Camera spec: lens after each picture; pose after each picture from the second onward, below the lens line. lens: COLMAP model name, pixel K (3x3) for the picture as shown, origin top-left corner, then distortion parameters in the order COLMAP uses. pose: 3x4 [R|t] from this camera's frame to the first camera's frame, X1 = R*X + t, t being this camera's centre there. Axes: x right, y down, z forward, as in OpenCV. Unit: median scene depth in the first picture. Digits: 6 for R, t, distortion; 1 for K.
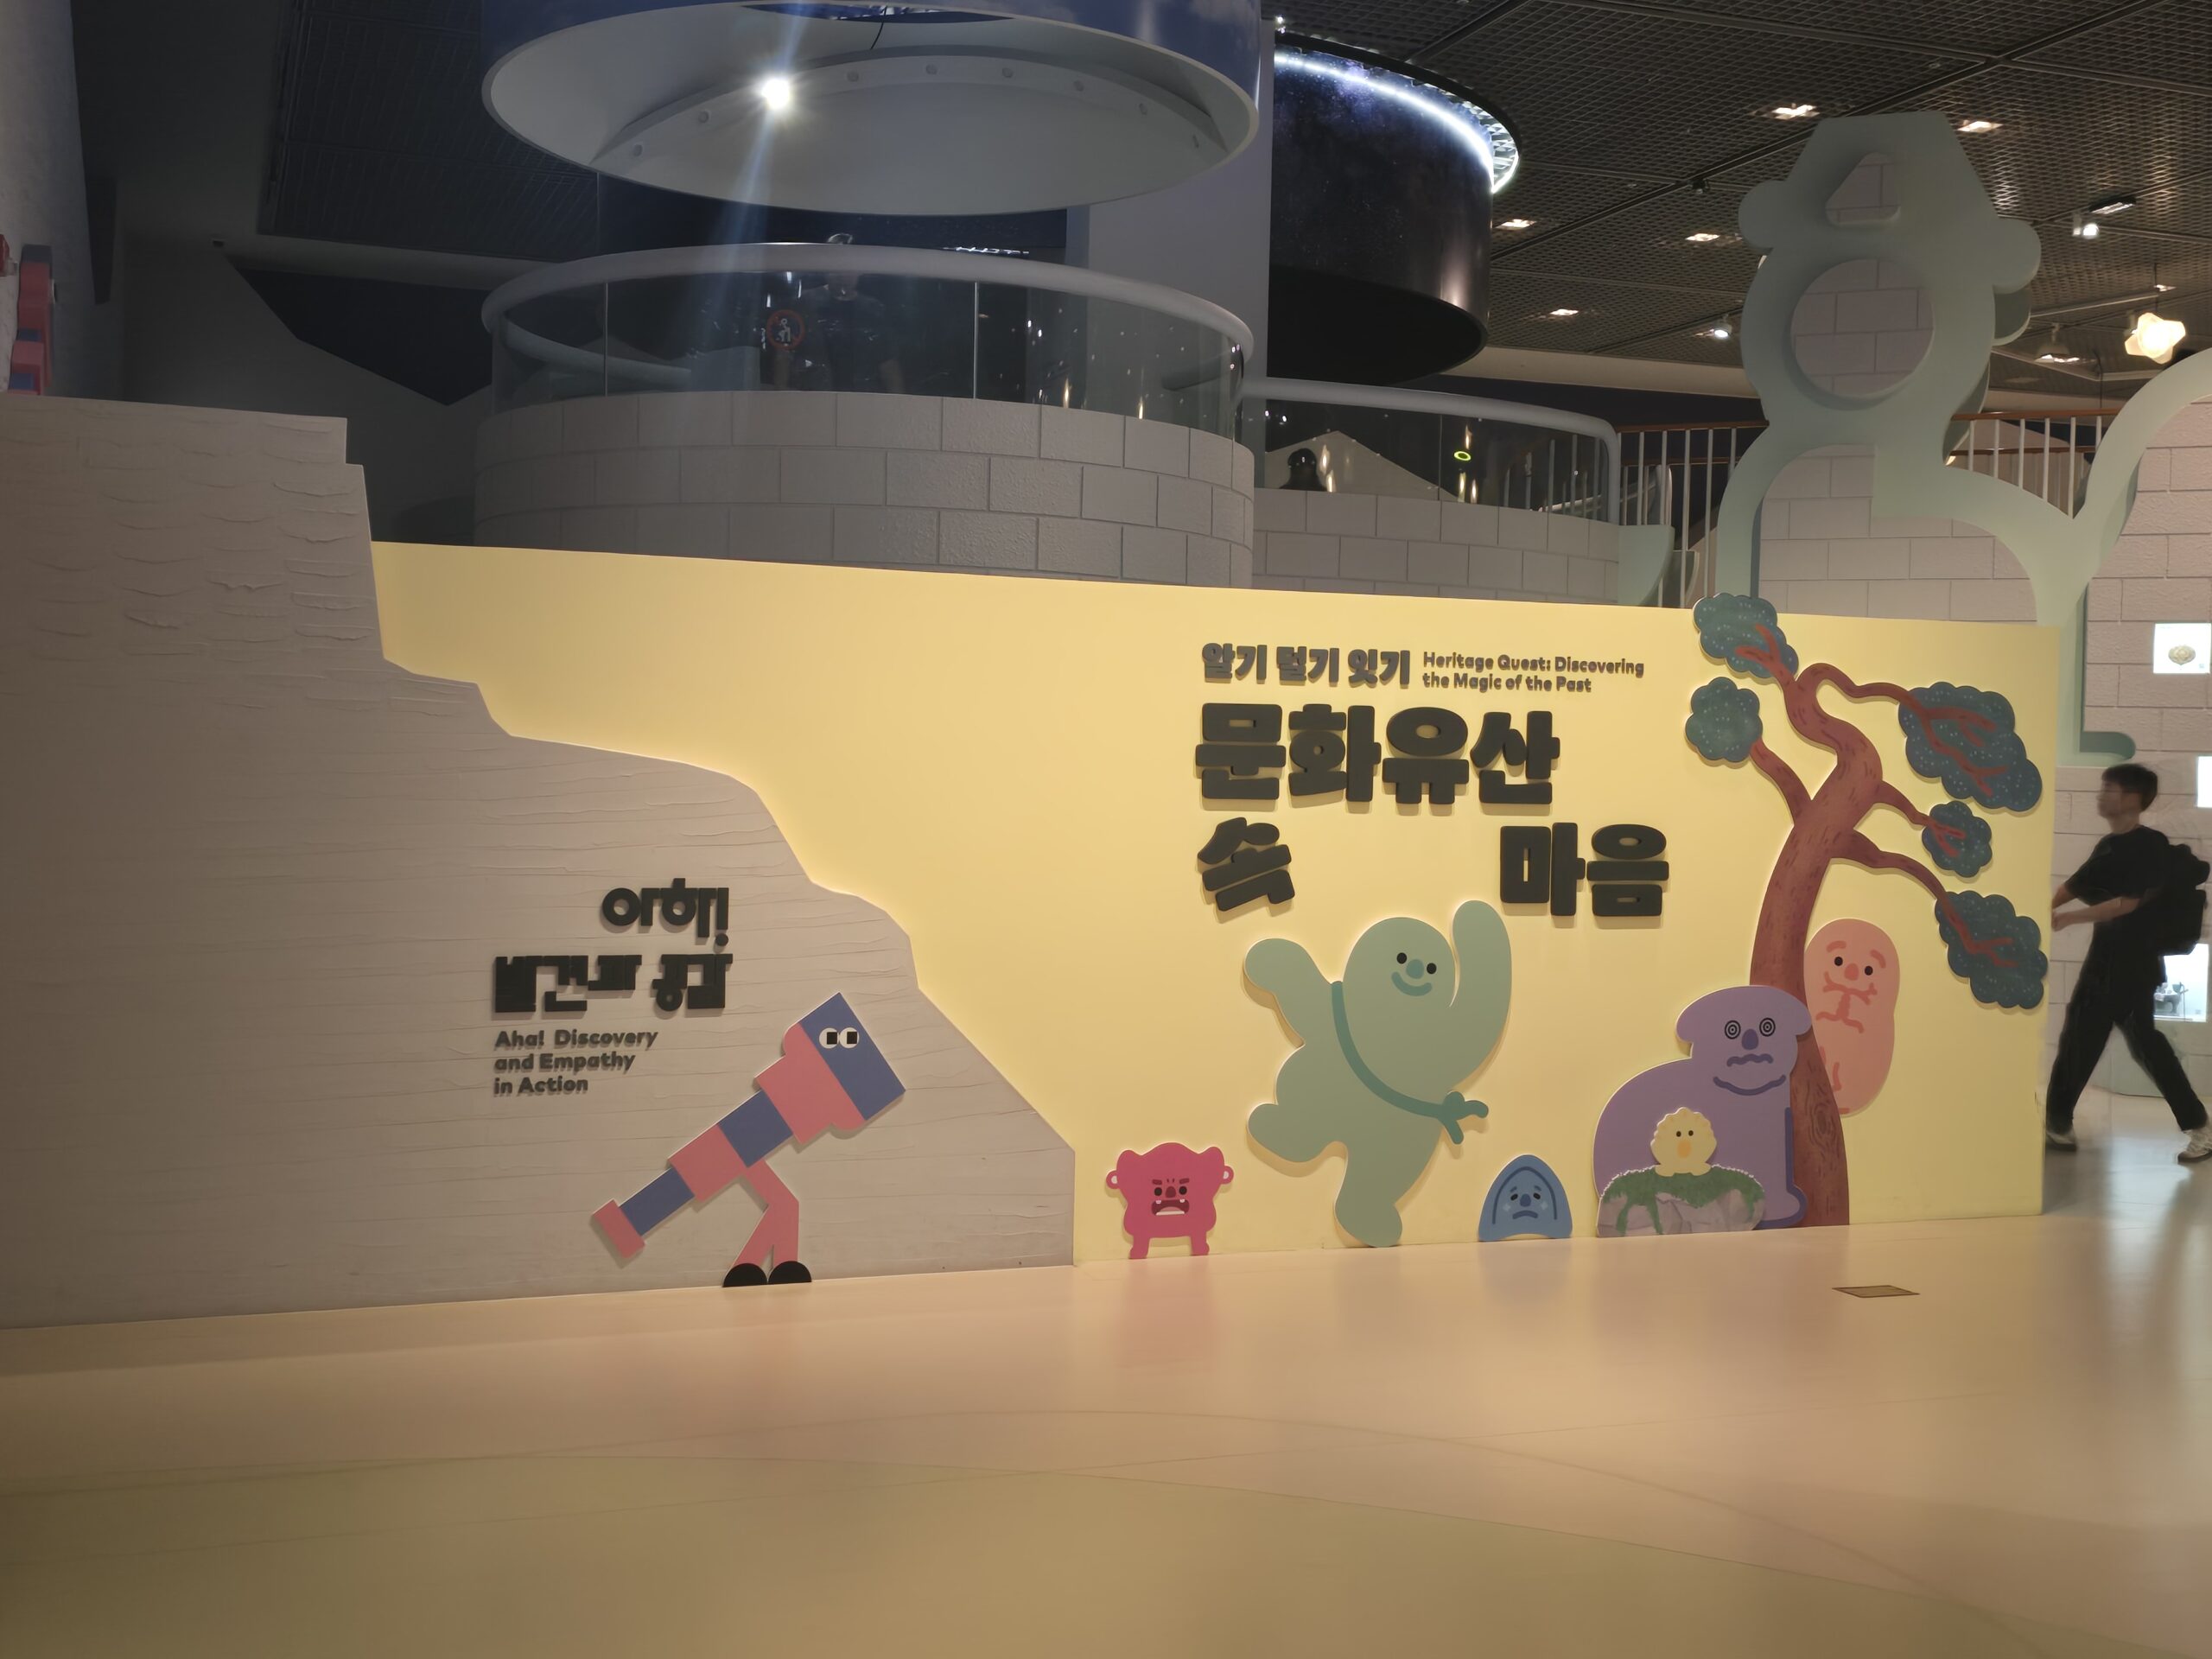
lens RADIAL K [[1488.6, 0, 1101.6], [0, 1488.6, 819.0], [0, 0, 1]] dist [0.048080, -0.028693]
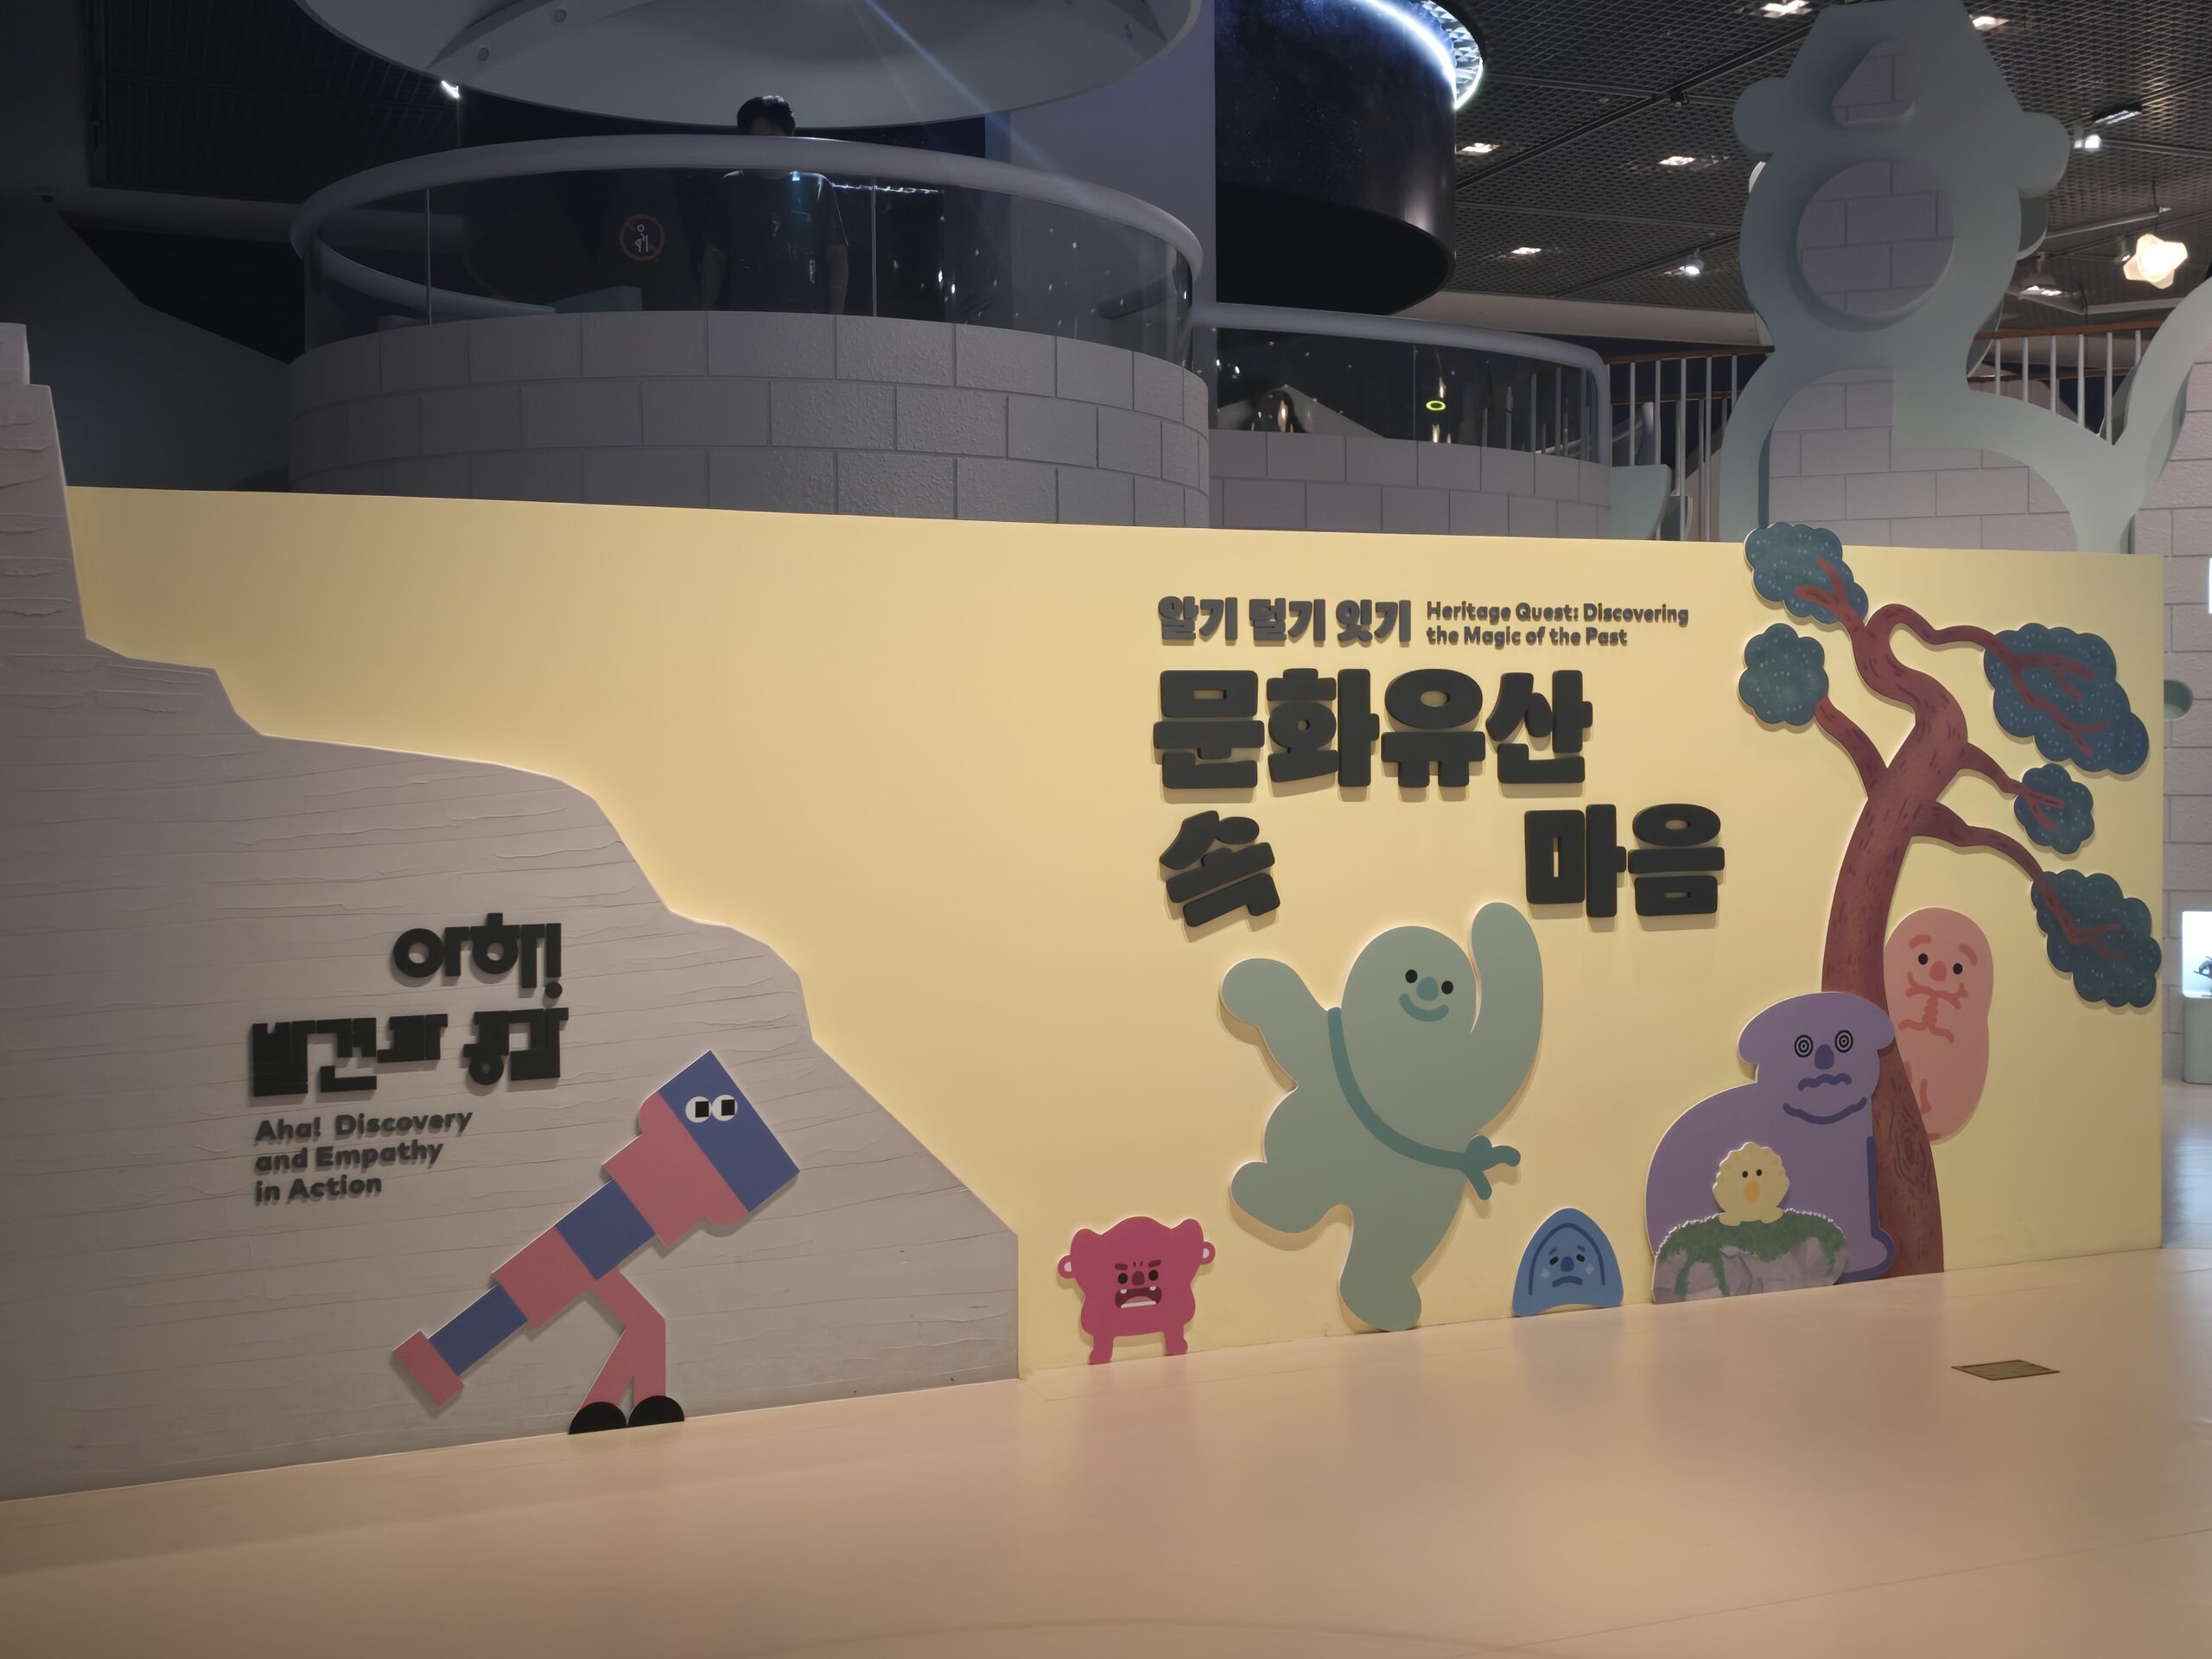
lens RADIAL K [[1488.6, 0, 1096.6], [0, 1488.6, 813.8], [0, 0, 1]] dist [0.048080, -0.028693]
pose [[0.999126, -0.030171, 0.028933, 0.007581], [0.029929, 0.999513, 0.008779, -0.008126], [-0.029183, -0.007906, 0.999543, 0.183585]]
